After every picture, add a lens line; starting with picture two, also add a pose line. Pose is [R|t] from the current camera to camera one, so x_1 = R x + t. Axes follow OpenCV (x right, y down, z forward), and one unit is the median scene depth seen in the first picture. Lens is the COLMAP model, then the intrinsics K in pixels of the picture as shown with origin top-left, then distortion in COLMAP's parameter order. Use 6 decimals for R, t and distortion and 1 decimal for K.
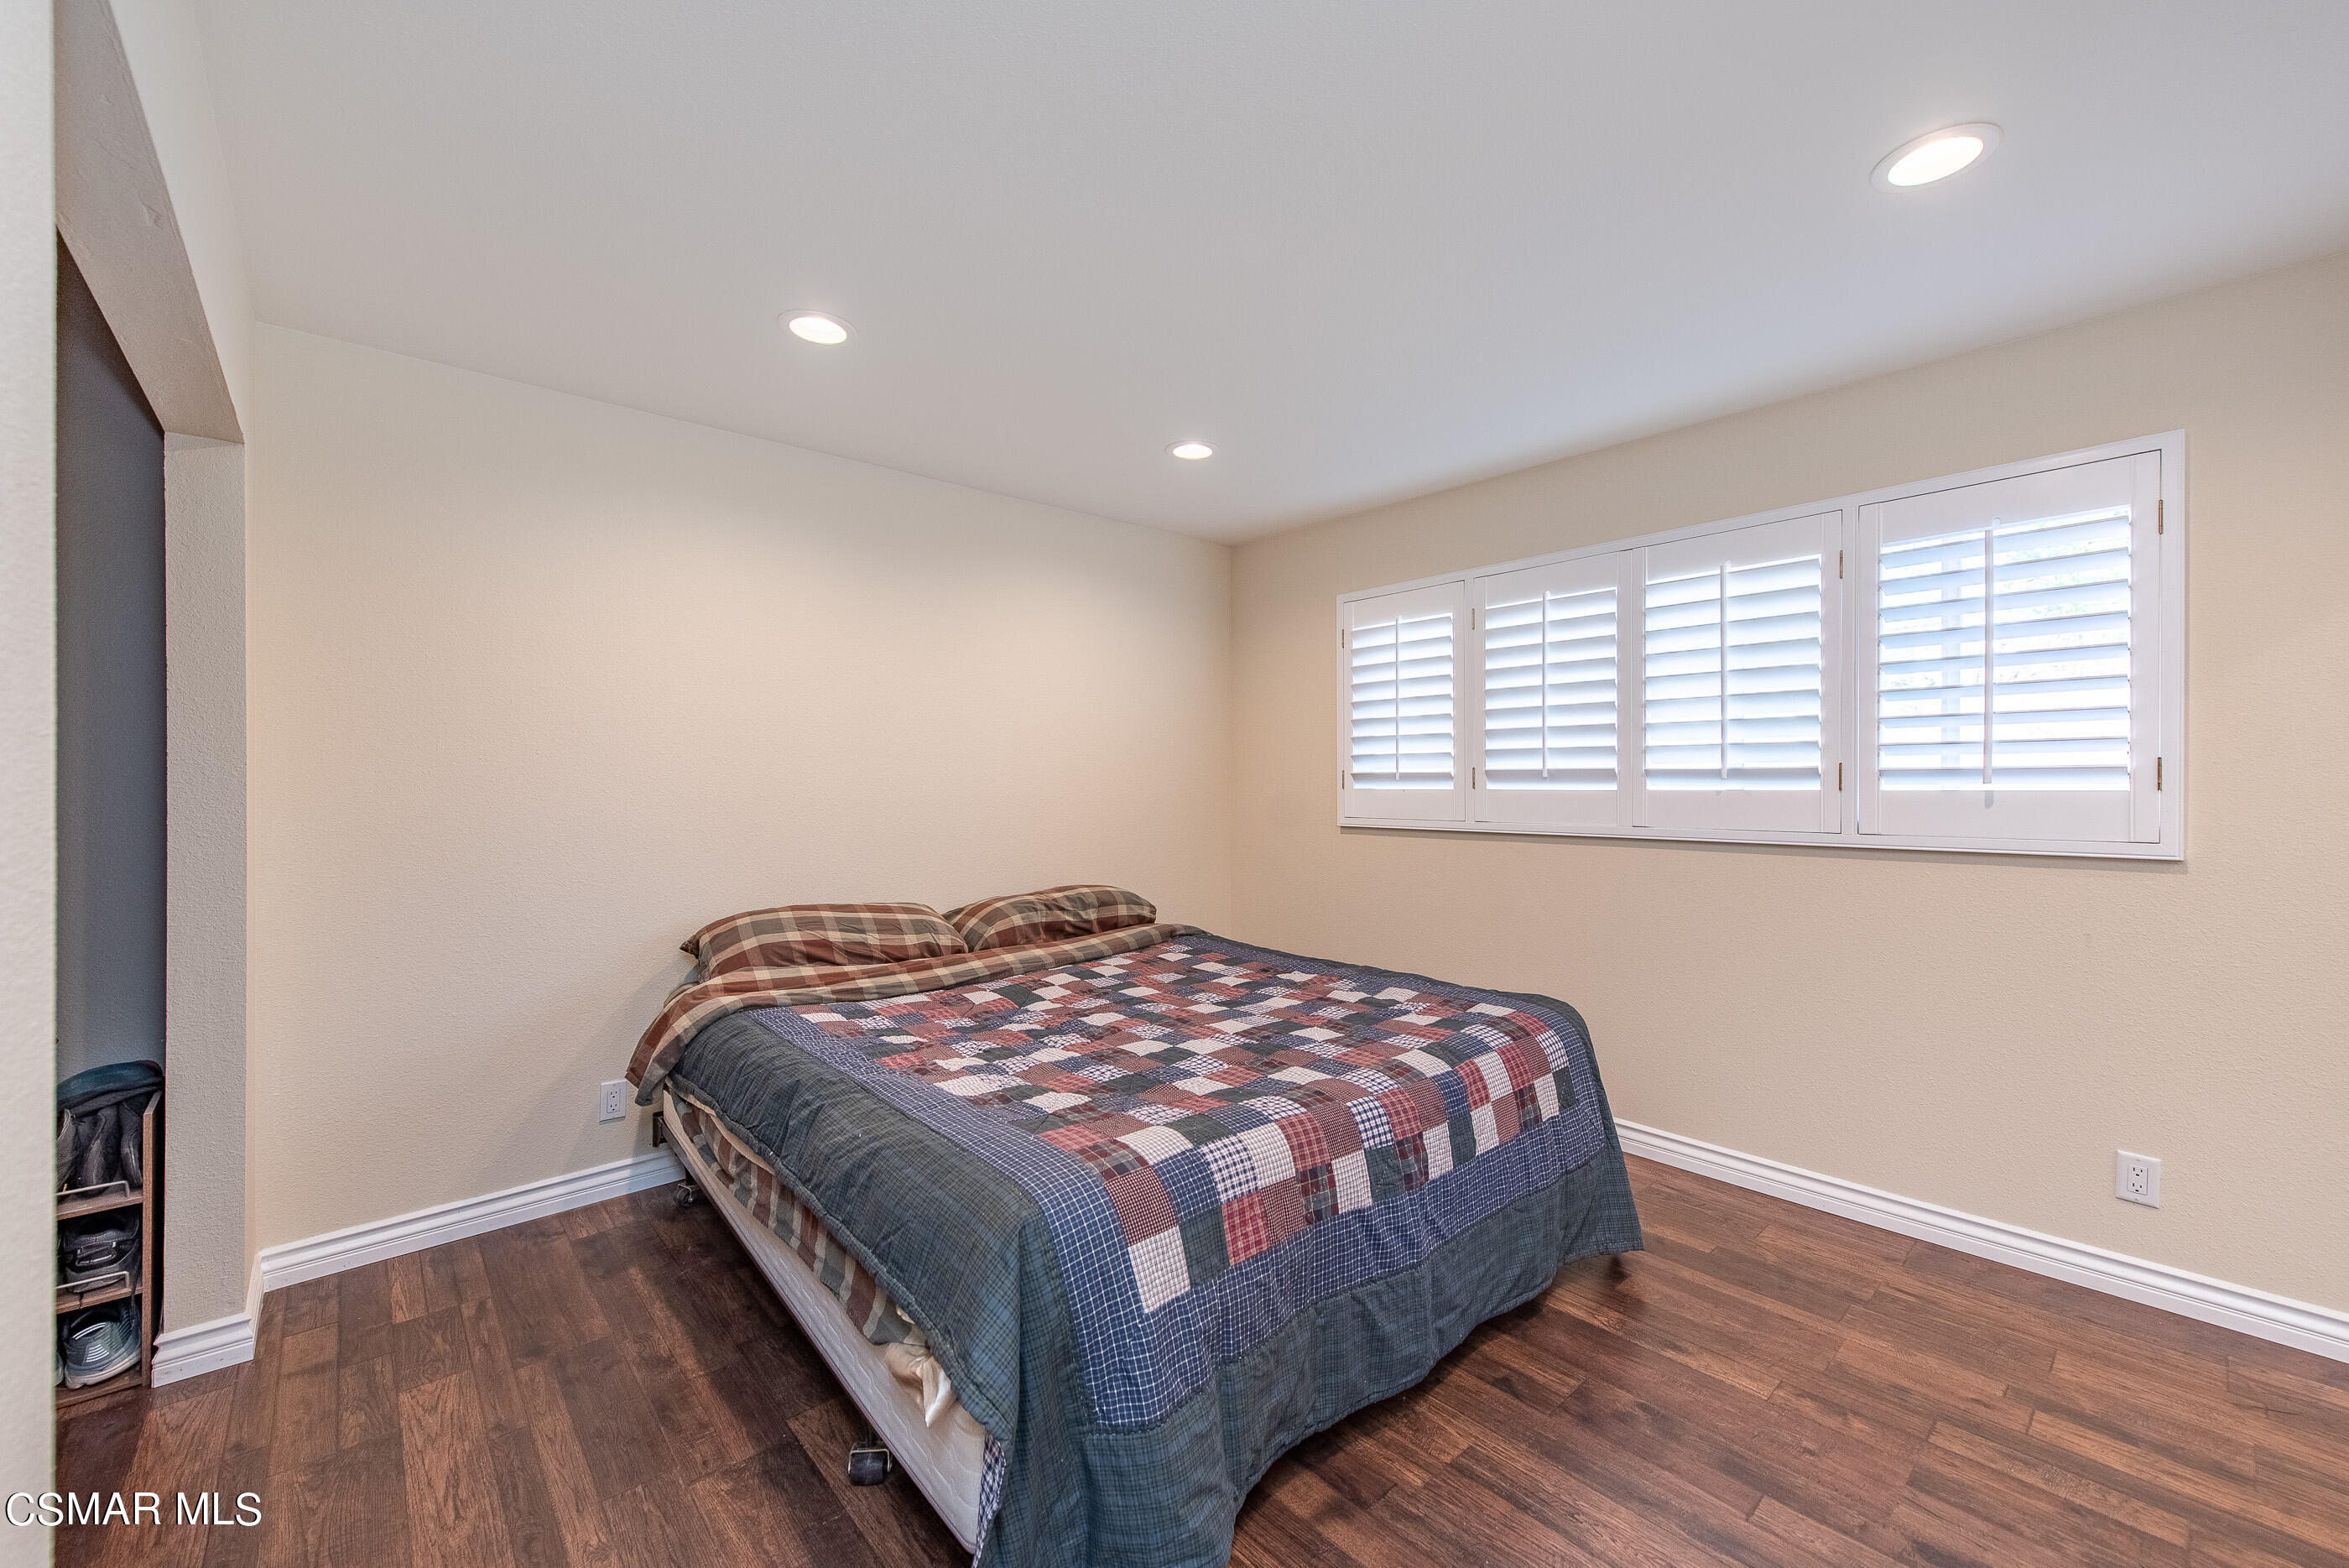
lens RADIAL K [[924.6, 0, 1183.6], [0, 924.6, 786.4], [0, 0, 1]] dist [0.016858, -0.004595]
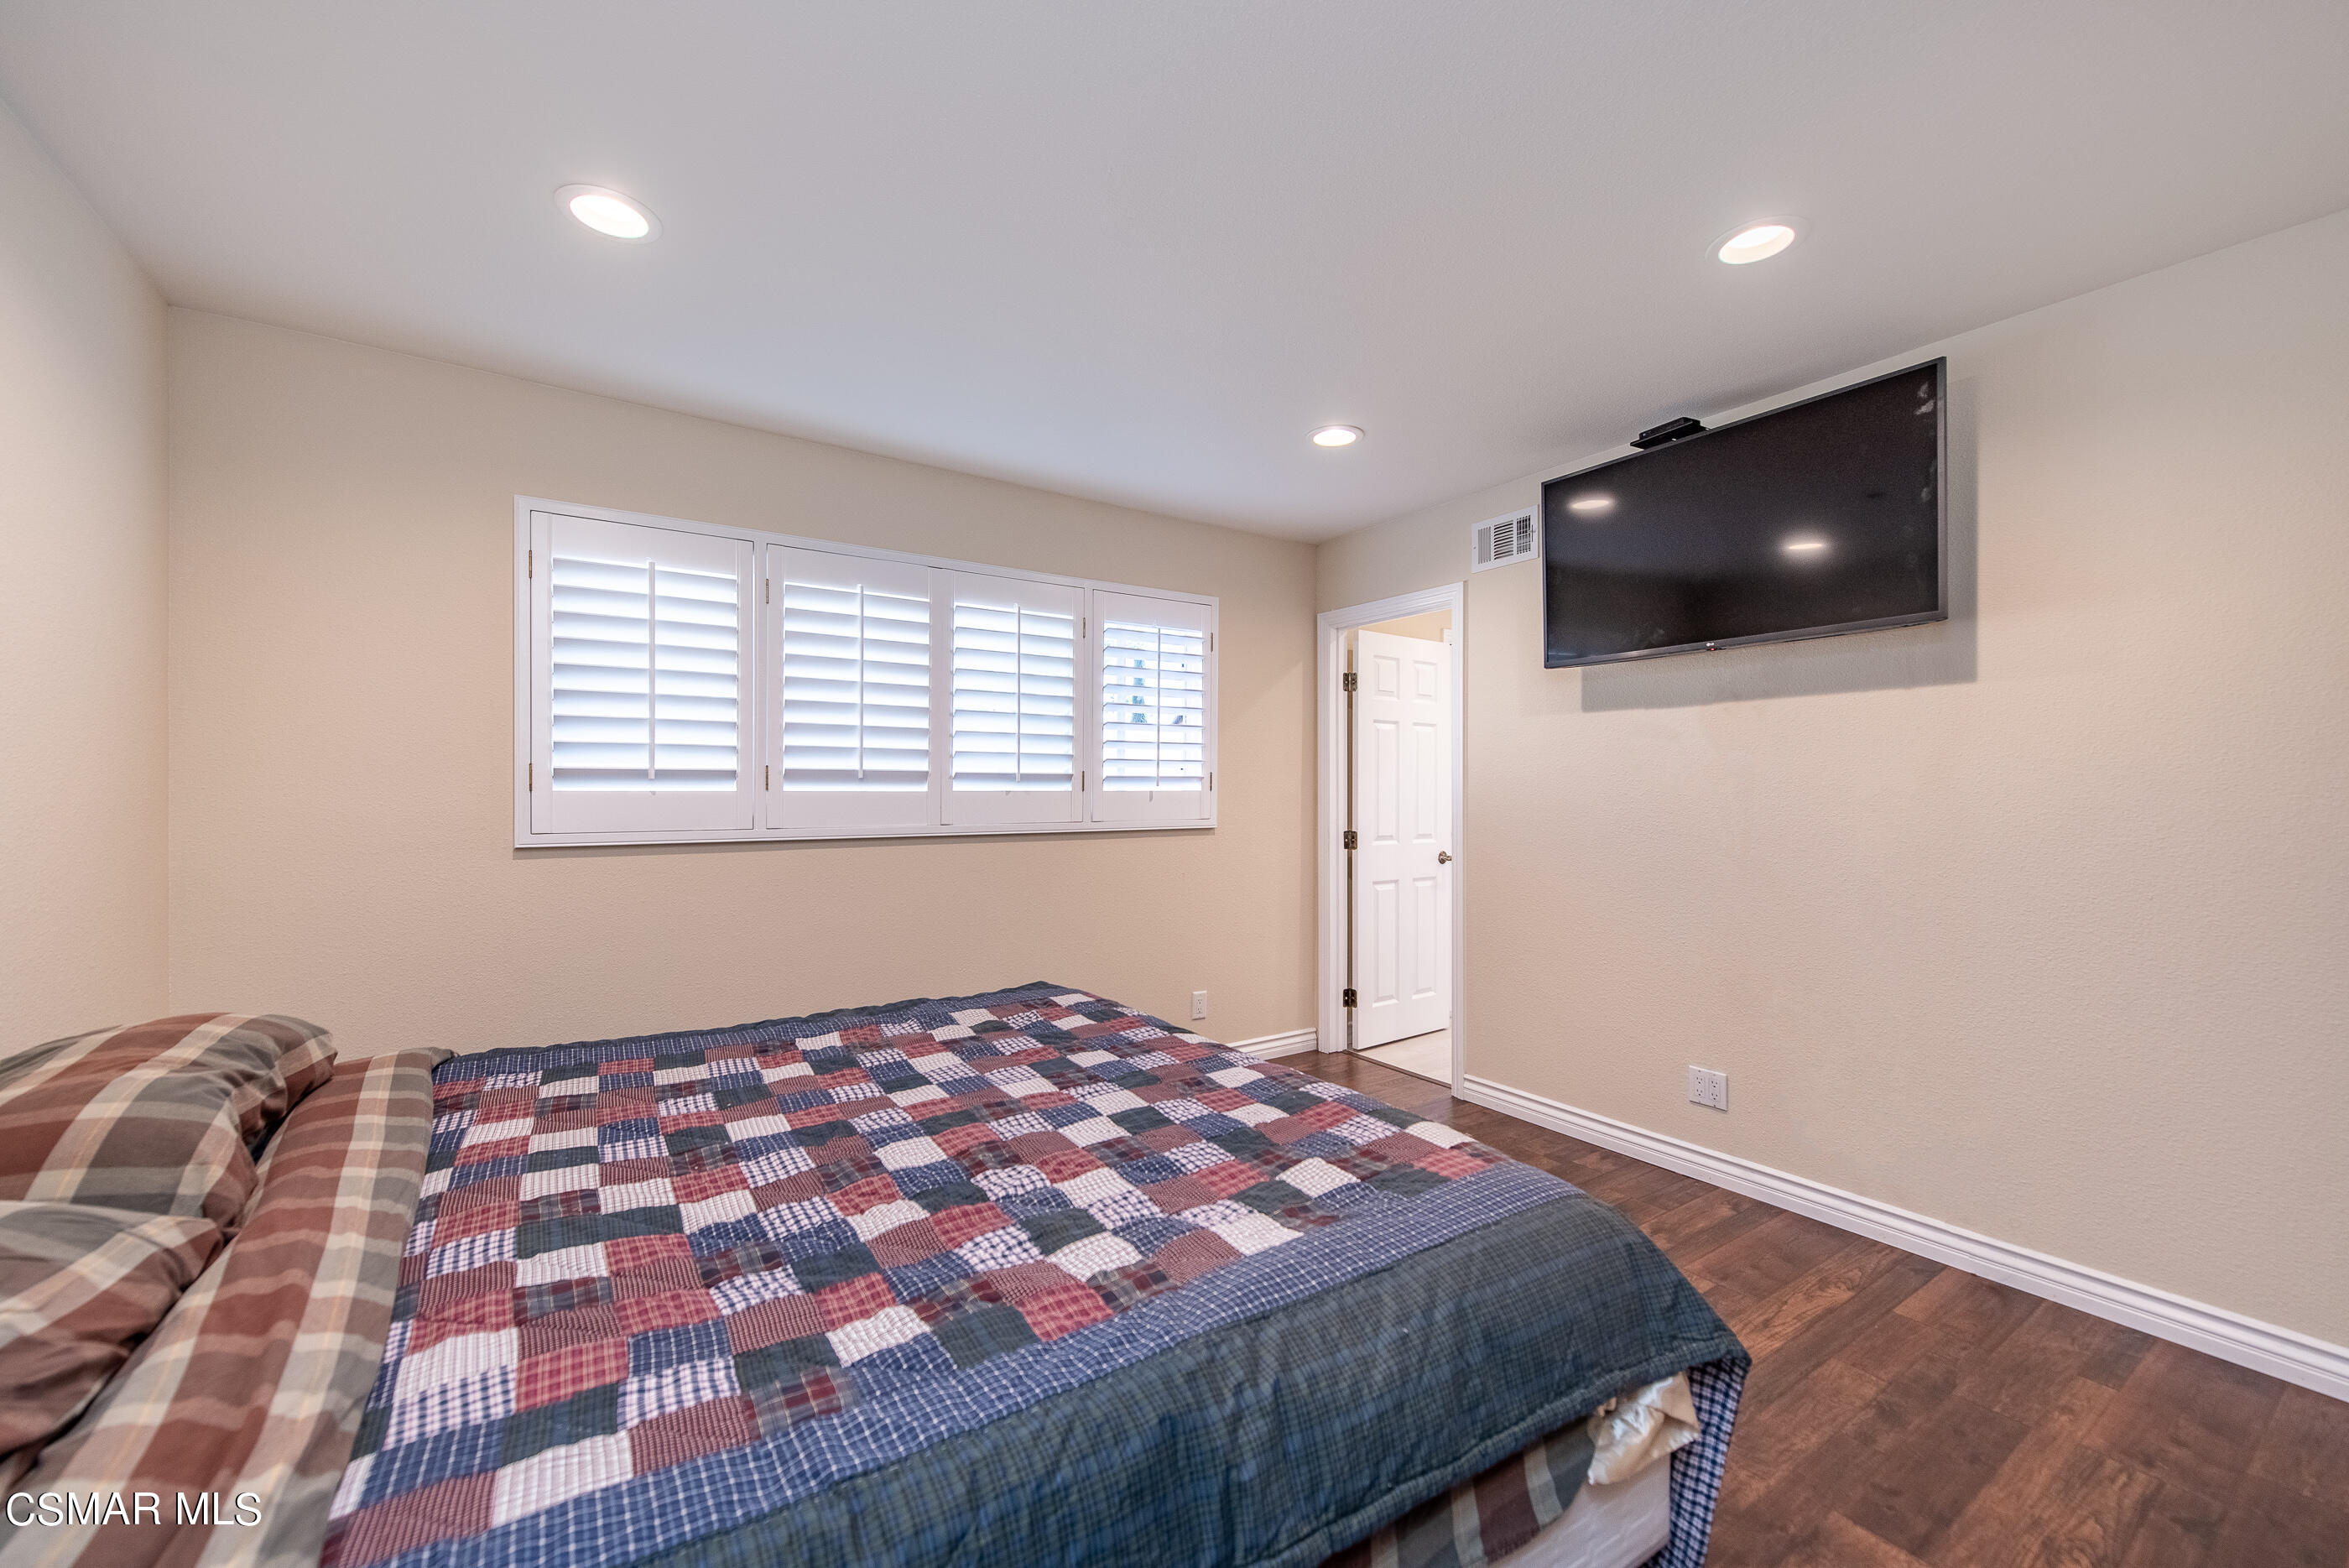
lens RADIAL K [[924.6, 0, 1169.4], [0, 924.6, 793.3], [0, 0, 1]] dist [0.016858, -0.004595]
pose [[0.142368, -0.004929, 0.989801, -0.624934], [-0.001081, 0.999986, 0.005135, 0.000992], [-0.989813, -0.001801, 0.142361, 0.664054]]
